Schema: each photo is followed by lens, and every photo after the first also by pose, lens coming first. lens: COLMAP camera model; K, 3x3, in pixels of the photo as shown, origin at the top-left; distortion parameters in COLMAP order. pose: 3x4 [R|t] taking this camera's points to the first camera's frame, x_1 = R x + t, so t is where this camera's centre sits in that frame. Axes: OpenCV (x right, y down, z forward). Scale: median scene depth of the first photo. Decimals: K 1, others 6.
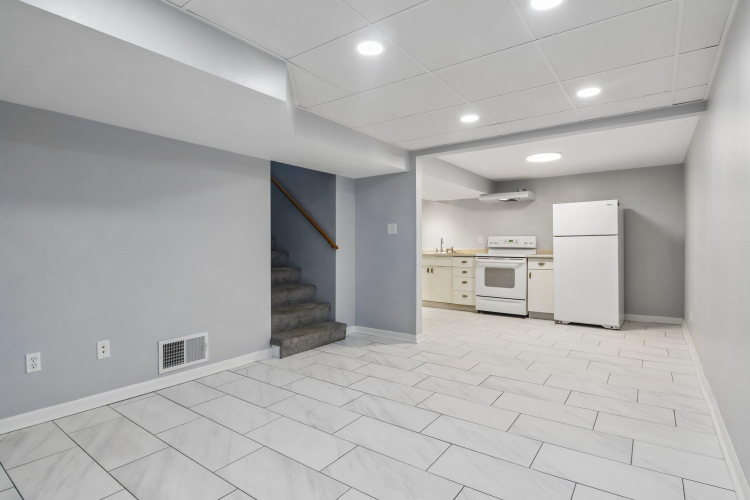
lens RADIAL K [[384.2, 0, 374.7], [0, 384.2, 247.3], [0, 0, 1]] dist [-0.013693, -0.000940]
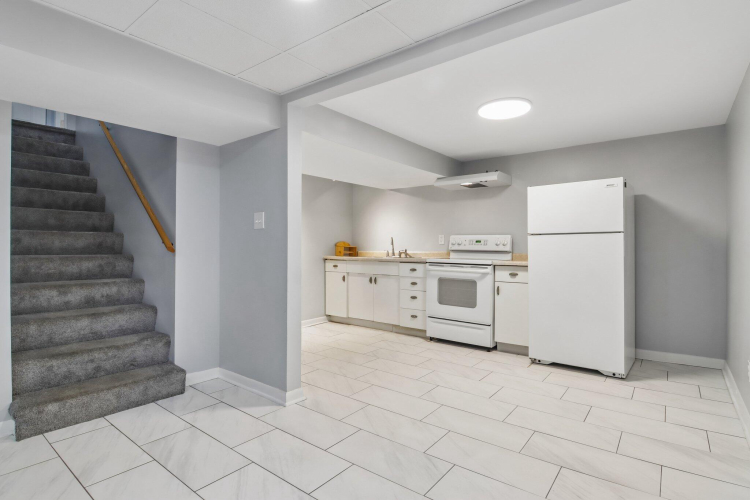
lens RADIAL K [[384.2, 0, 374.7], [0, 384.2, 247.3], [0, 0, 1]] dist [-0.013693, -0.000940]
pose [[0.999429, 0.004762, -0.033452, 0.204594], [-0.004893, 0.999981, -0.003820, -0.001938], [0.033433, 0.003981, 0.999433, 0.293748]]
